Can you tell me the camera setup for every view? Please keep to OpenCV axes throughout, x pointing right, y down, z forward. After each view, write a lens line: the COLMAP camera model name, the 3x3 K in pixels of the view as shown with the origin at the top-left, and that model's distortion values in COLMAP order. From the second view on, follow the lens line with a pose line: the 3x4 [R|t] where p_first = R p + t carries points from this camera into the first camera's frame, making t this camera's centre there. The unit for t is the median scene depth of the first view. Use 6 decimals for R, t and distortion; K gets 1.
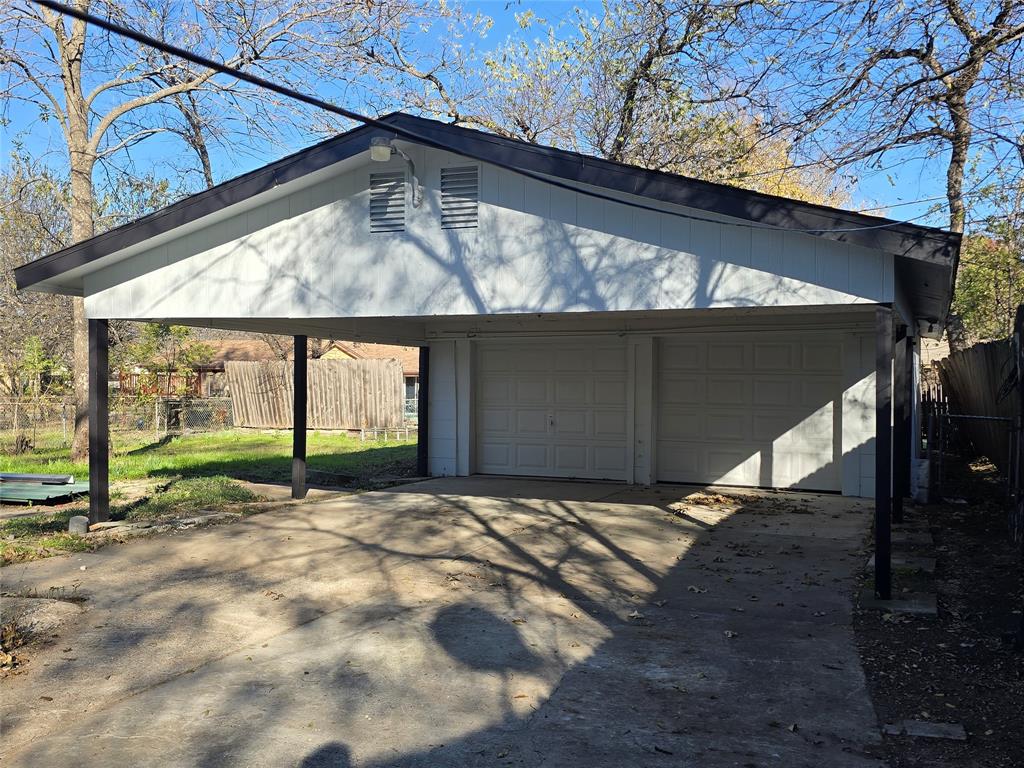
lens RADIAL K [[966.9, 0, 512.0], [0, 966.9, 384.0], [0, 0, 1]] dist [0.106181, -0.171298]
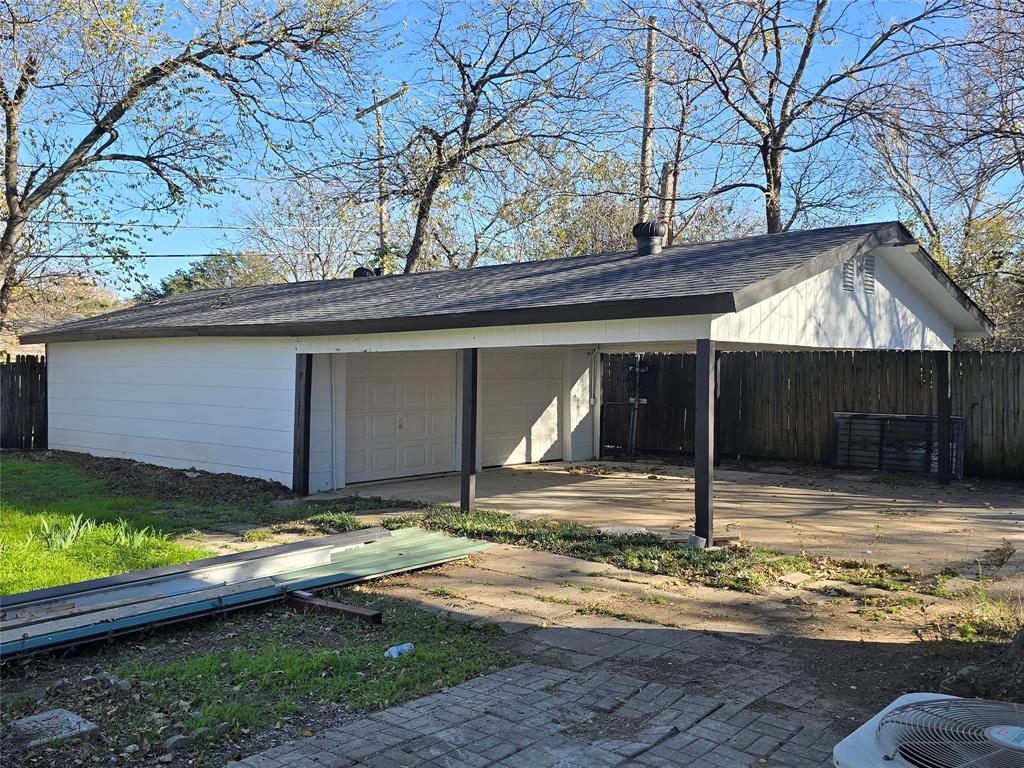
lens RADIAL K [[966.9, 0, 512.0], [0, 966.9, 384.0], [0, 0, 1]] dist [0.106181, -0.171298]
pose [[0.374267, -0.023994, 0.927011, -0.910726], [0.006929, 0.999710, 0.023079, -0.030280], [-0.927295, -0.002215, 0.374324, 0.497883]]
